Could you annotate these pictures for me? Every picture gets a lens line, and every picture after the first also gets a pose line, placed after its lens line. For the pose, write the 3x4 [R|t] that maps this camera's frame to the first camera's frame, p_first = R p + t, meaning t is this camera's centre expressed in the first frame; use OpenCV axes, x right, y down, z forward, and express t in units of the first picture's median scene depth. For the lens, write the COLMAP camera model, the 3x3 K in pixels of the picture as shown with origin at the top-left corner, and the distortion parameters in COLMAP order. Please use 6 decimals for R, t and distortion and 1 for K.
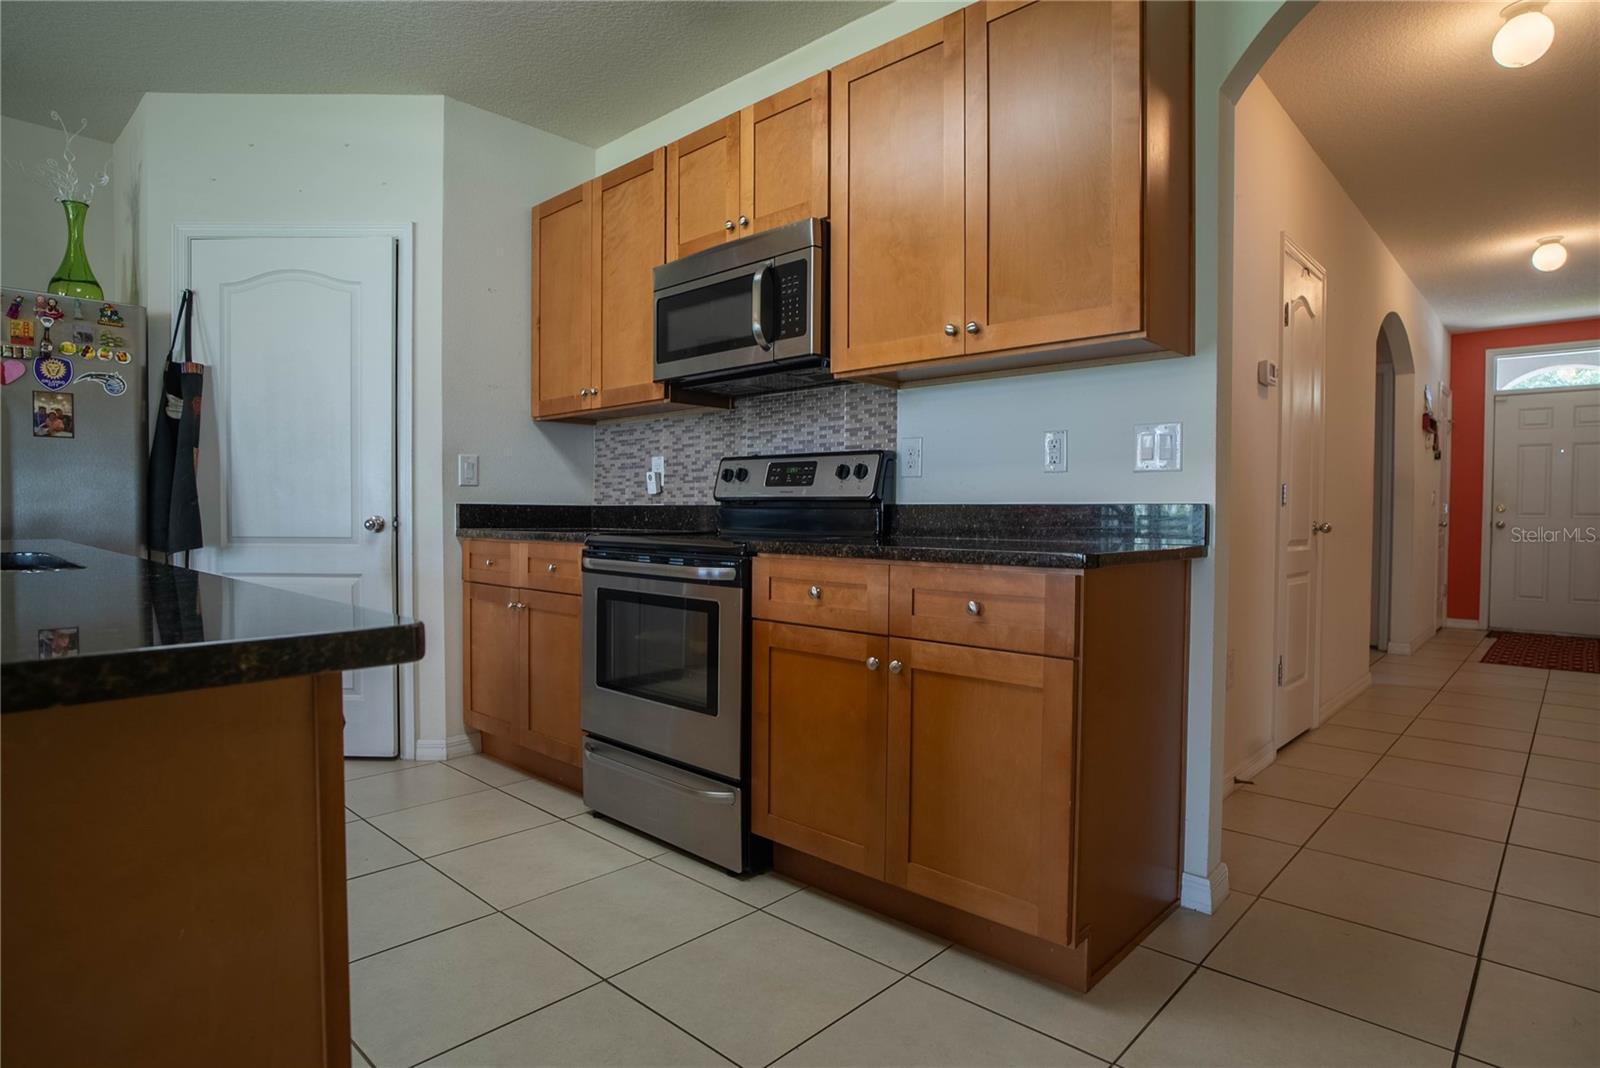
lens RADIAL K [[865.7, 0, 800.0], [0, 865.7, 534.0], [0, 0, 1]] dist [-0.055758, 0.029256]
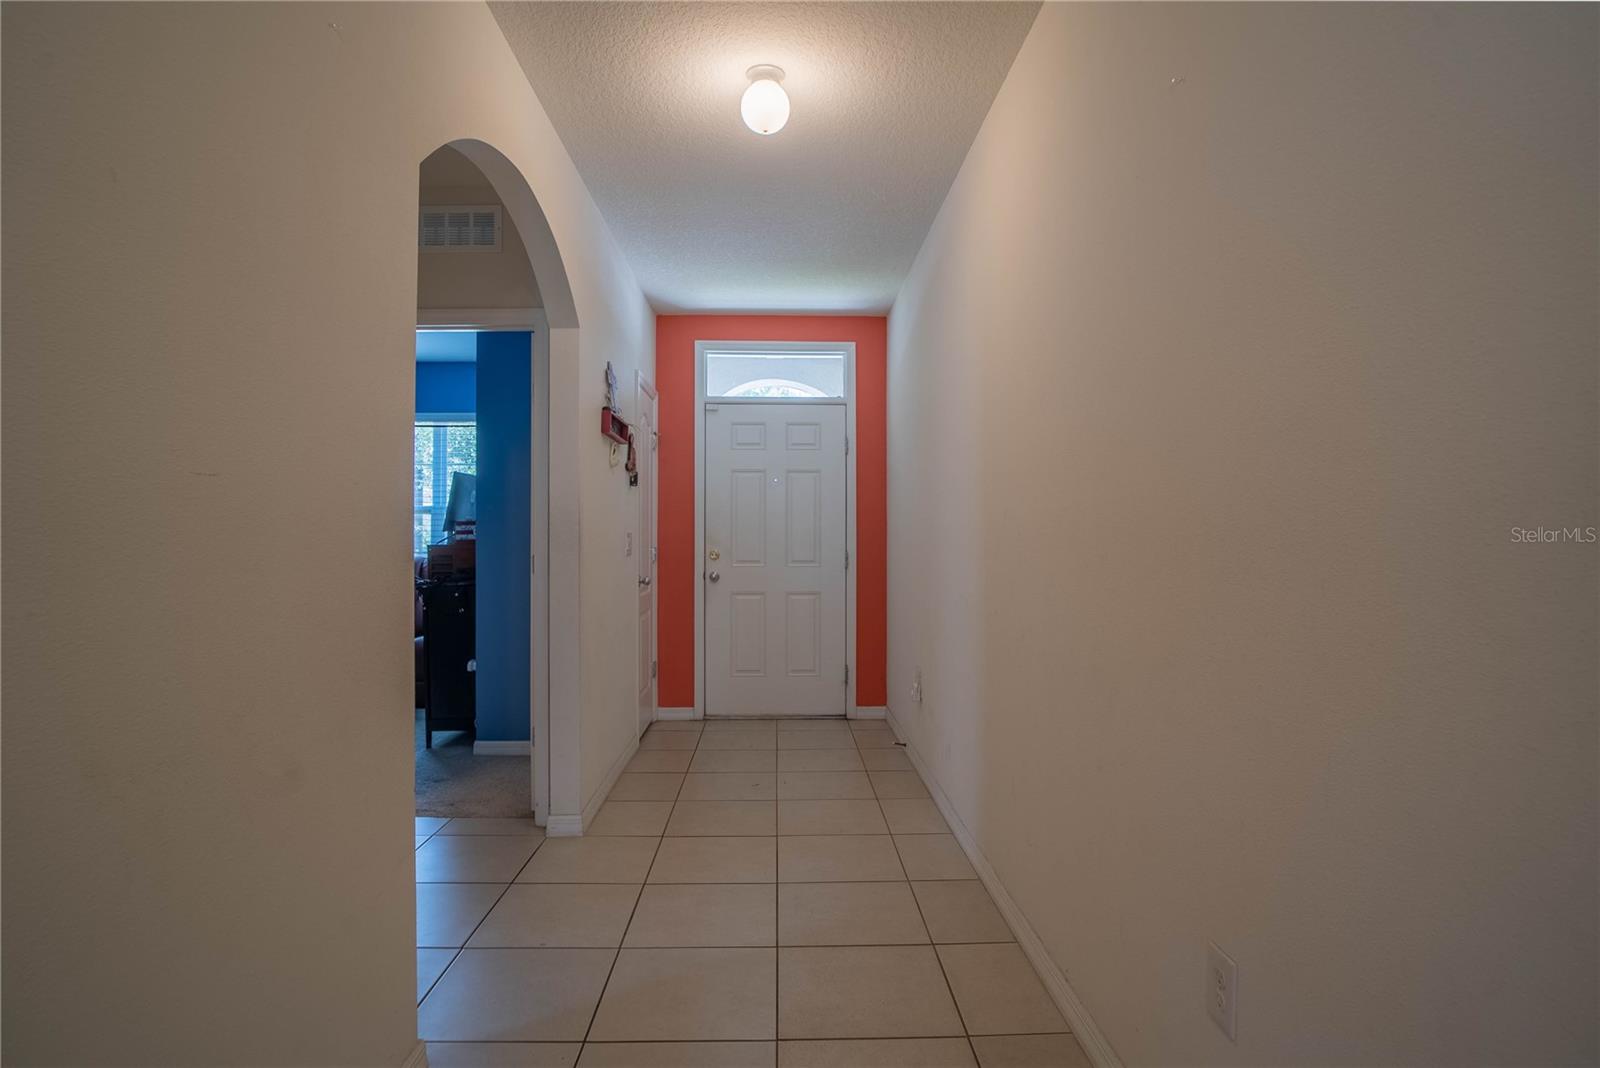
lens RADIAL K [[865.7, 0, 800.0], [0, 865.7, 534.0], [0, 0, 1]] dist [-0.055758, 0.029256]
pose [[0.713957, -0.001529, 0.700188, 0.823062], [0.020183, 0.999627, -0.018397, -0.077230], [-0.699899, 0.027267, 0.713722, 0.946295]]
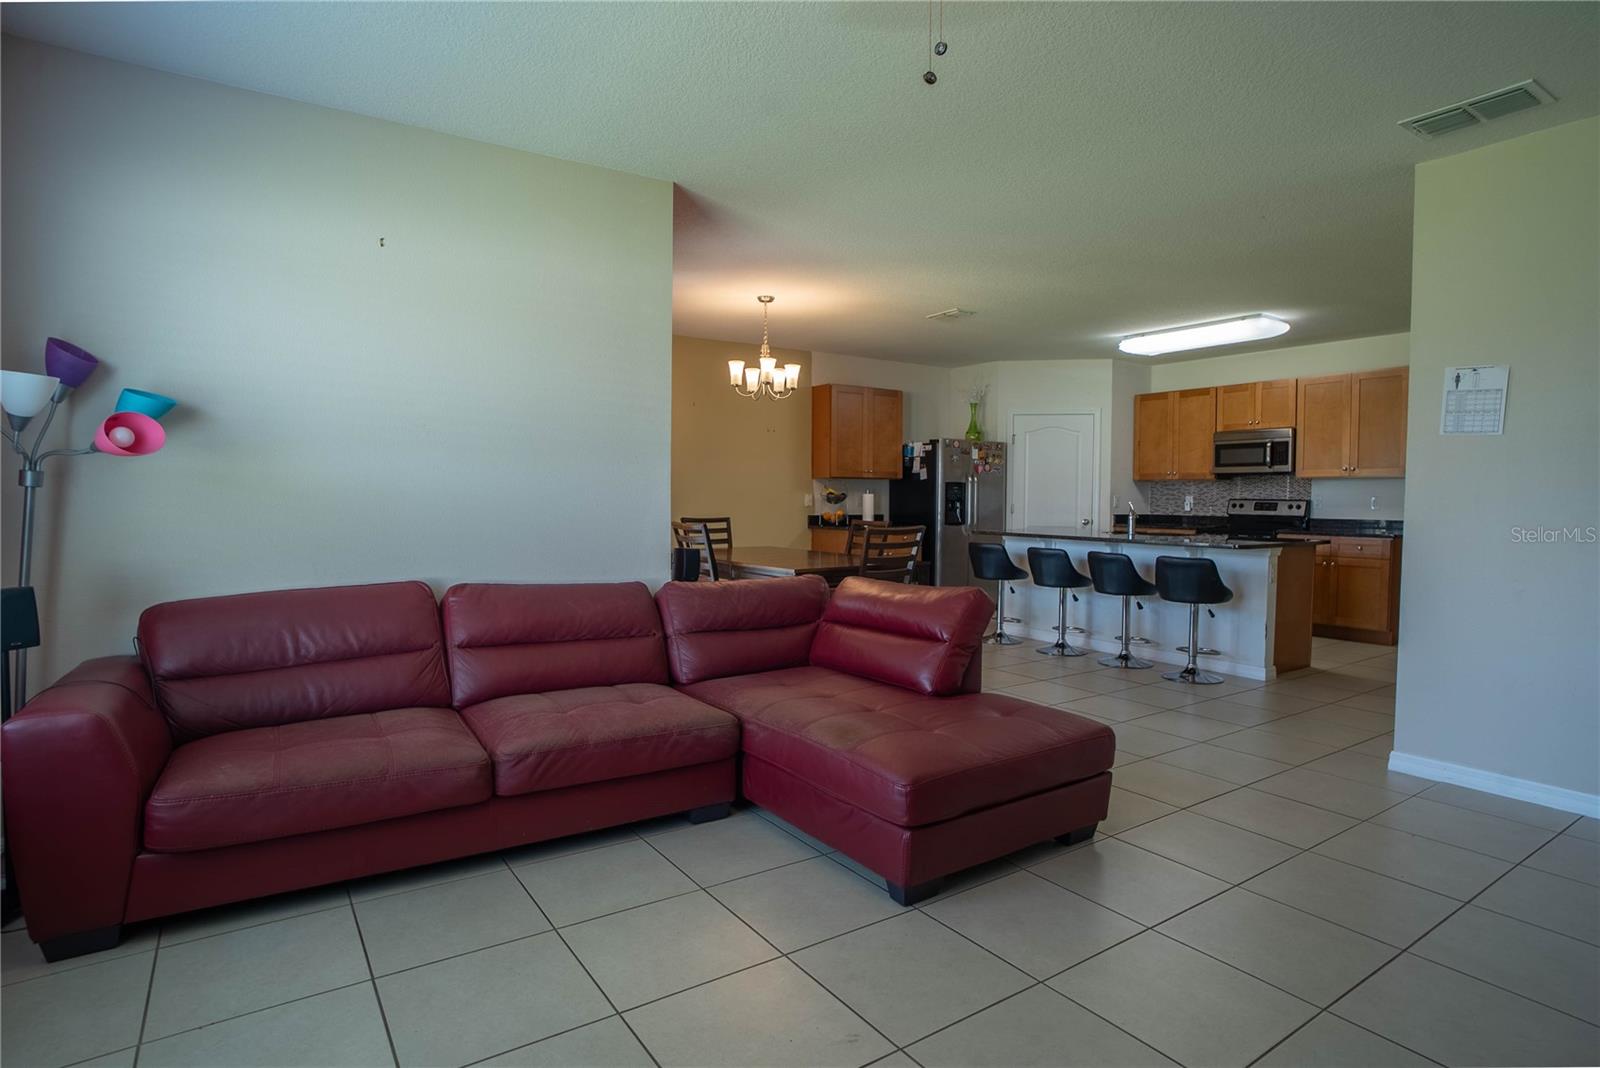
lens RADIAL K [[840.6, 0, 800.0], [0, 840.6, 534.0], [0, 0, 1]] dist [-0.058047, 0.027129]
pose [[0.974732, 0.011628, -0.223075, -0.827498], [-0.007659, 0.999797, 0.018651, -0.016742], [0.223246, -0.016471, 0.974623, -1.840471]]
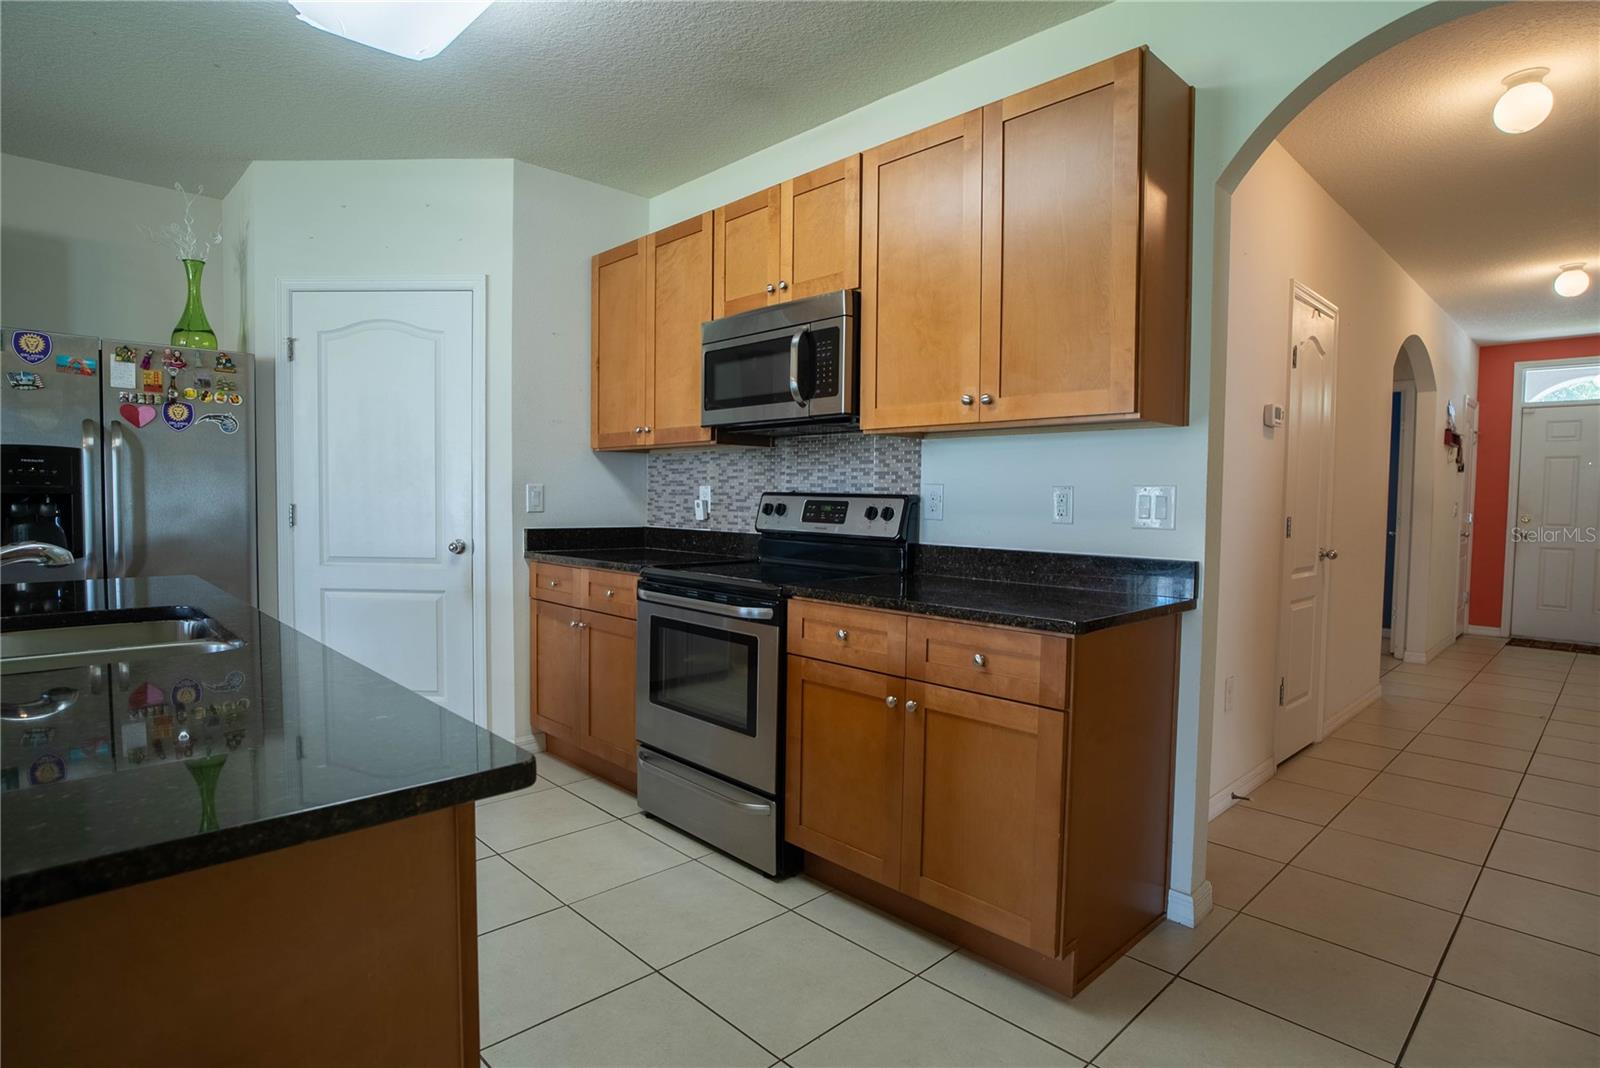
lens RADIAL K [[837.8, 0, 800.0], [0, 837.8, 534.0], [0, 0, 1]] dist [-0.056443, 0.028177]
pose [[0.998703, 0.009599, -0.050011, 0.010616], [-0.008550, 0.999740, 0.021155, -0.058801], [0.050201, -0.020700, 0.998525, -0.062895]]
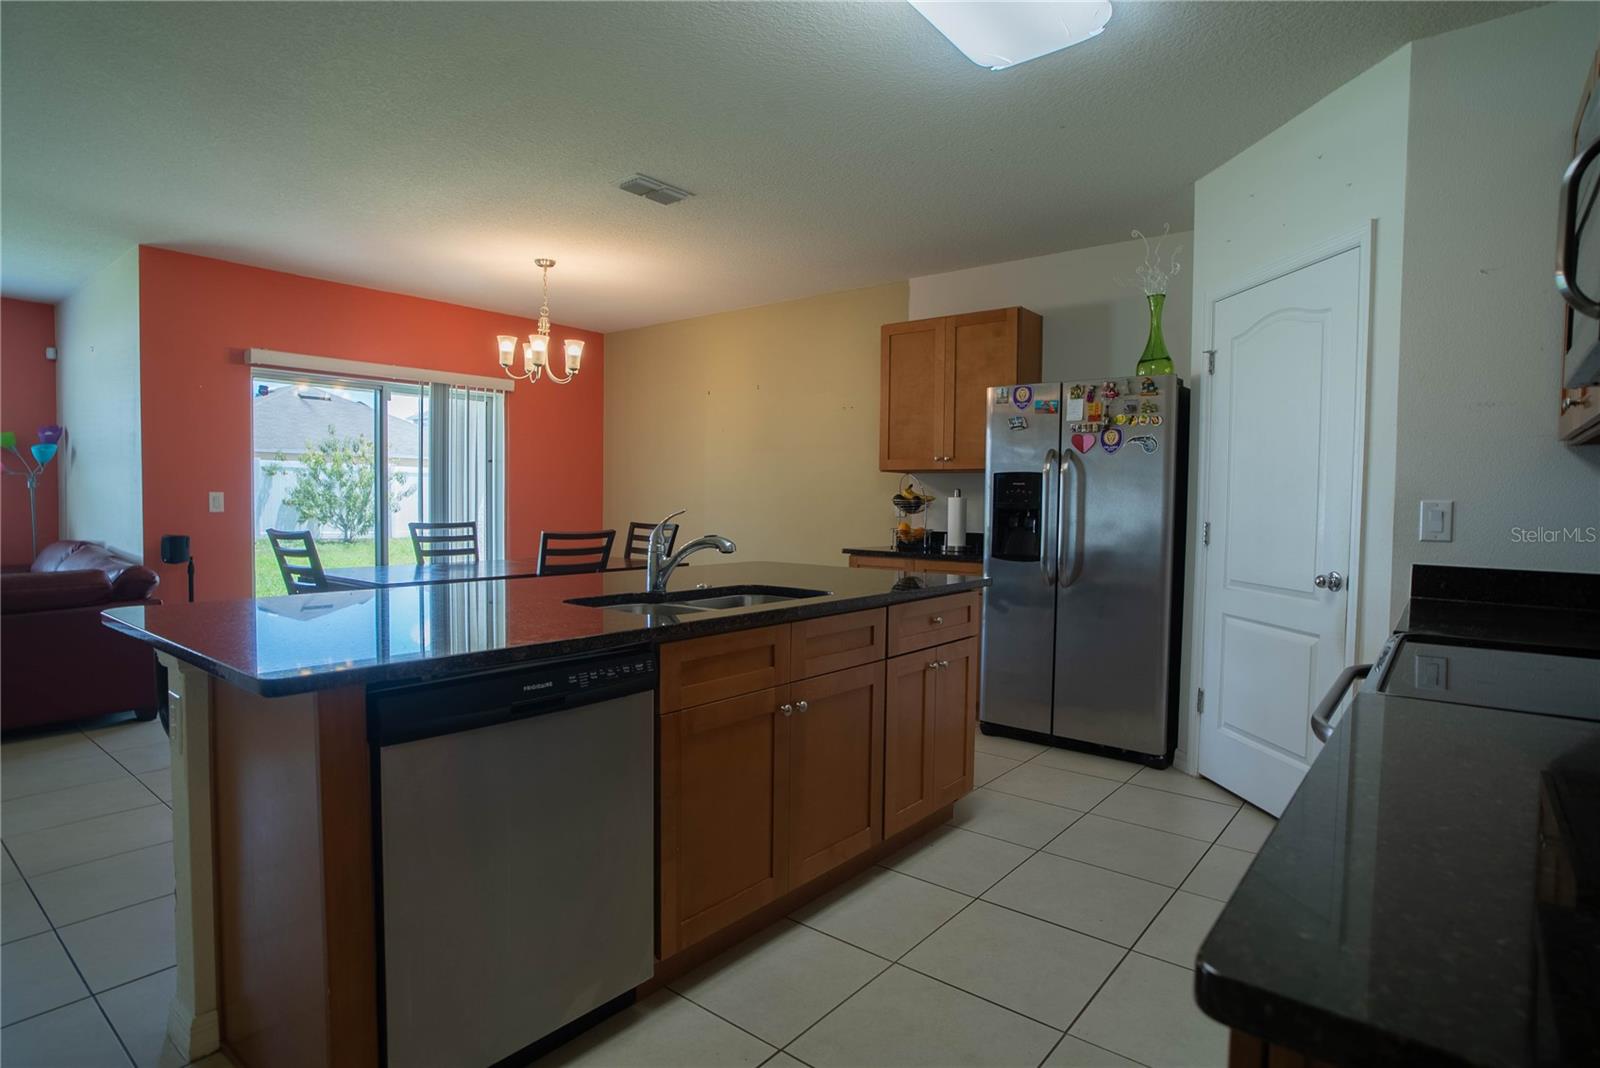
lens RADIAL K [[837.8, 0, 800.0], [0, 837.8, 534.0], [0, 0, 1]] dist [-0.056443, 0.028177]
pose [[0.070210, 0.038650, -0.996783, 0.322364], [-0.038697, 0.998602, 0.035995, -0.073247], [0.996781, 0.036045, 0.071607, 0.425932]]
